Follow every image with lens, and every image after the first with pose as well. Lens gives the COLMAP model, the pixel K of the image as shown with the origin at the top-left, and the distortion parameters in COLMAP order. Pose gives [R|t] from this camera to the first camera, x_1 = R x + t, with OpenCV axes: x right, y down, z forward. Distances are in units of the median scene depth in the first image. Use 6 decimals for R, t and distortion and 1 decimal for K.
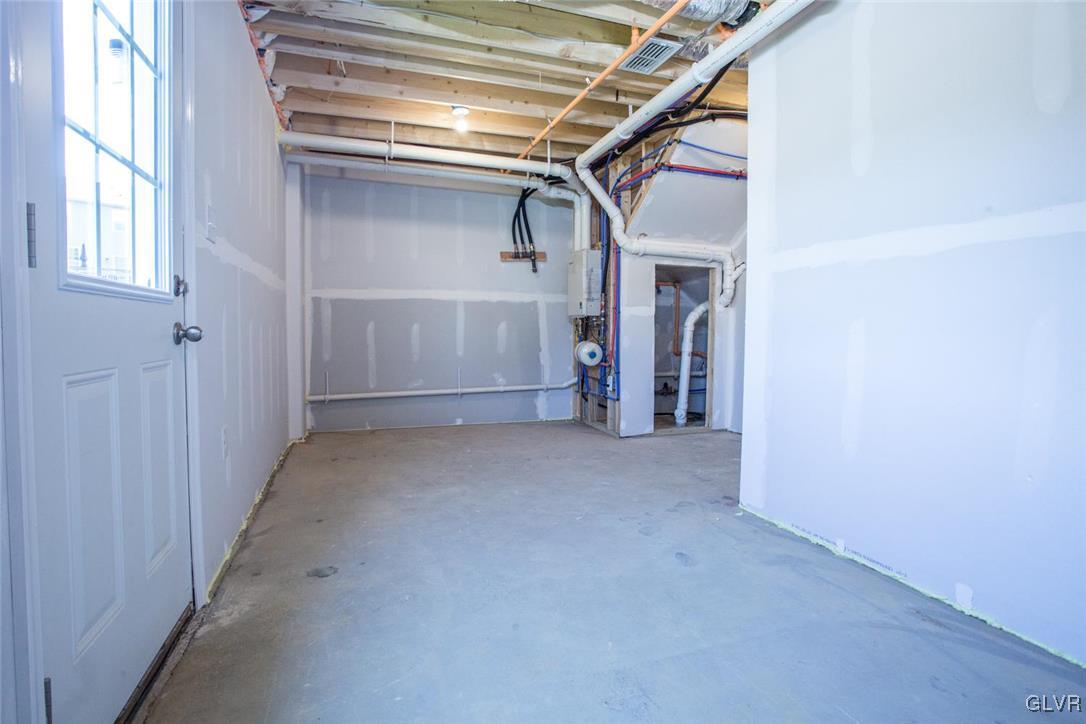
lens RADIAL K [[535.3, 0, 541.7], [0, 535.3, 357.5], [0, 0, 1]] dist [-0.034292, 0.009777]
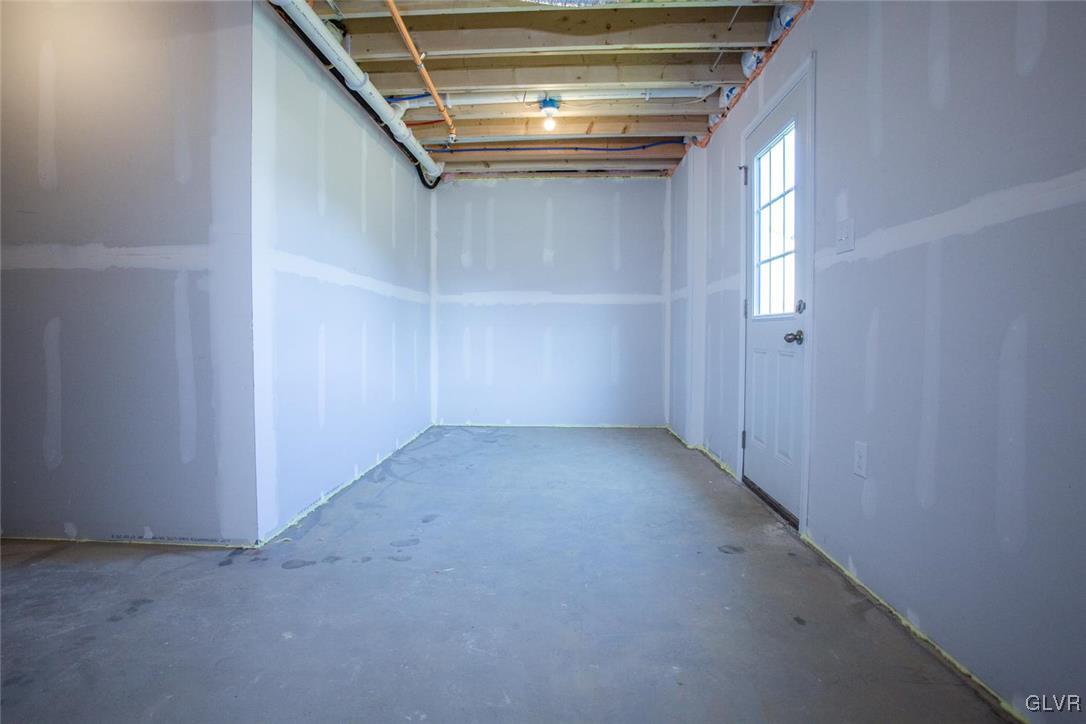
lens RADIAL K [[535.3, 0, 540.6], [0, 535.3, 332.3], [0, 0, 1]] dist [-0.034292, 0.009777]
pose [[-0.926276, -0.009528, 0.376726, -0.417891], [0.010861, 0.998590, 0.051962, -0.108545], [-0.376690, 0.052223, -0.924866, 1.979065]]
